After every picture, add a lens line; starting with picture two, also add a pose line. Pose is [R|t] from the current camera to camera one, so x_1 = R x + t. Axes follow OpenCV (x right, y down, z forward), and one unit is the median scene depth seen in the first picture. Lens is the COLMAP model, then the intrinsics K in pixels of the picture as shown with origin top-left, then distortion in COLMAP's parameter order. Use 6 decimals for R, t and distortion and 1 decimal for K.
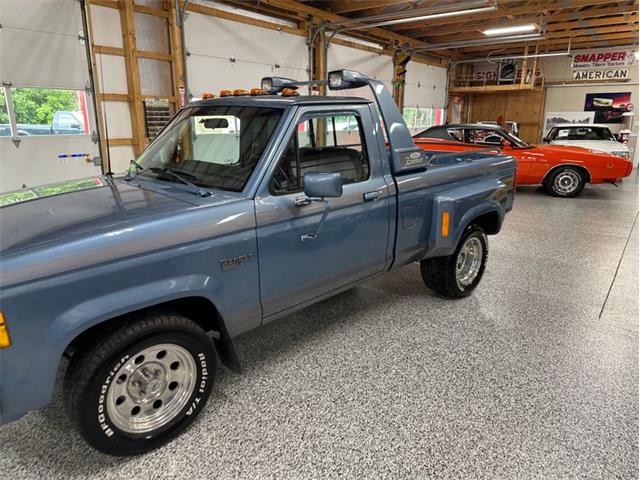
lens RADIAL K [[451.7, 0, 320.0], [0, 451.7, 240.0], [0, 0, 1]] dist [0.025475, -0.027587]
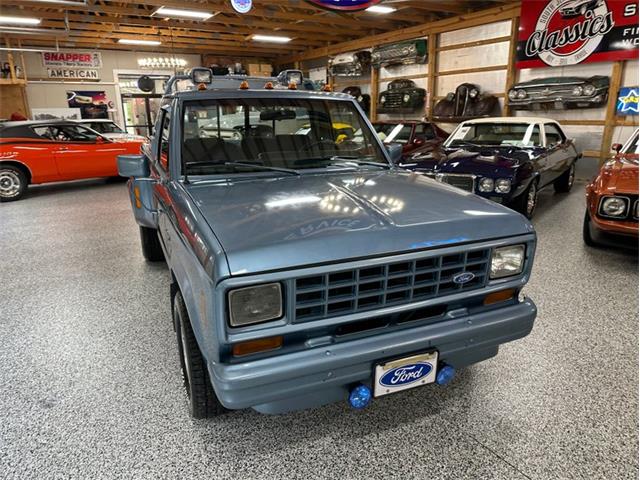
lens RADIAL K [[452.2, 0, 316.4], [0, 452.2, 242.0], [0, 0, 1]] dist [0.021467, -0.023619]
pose [[0.361844, -0.263406, 0.894252, -0.502076], [0.255807, 0.950486, 0.176462, -0.057599], [-0.896455, 0.164904, 0.411309, 0.222879]]
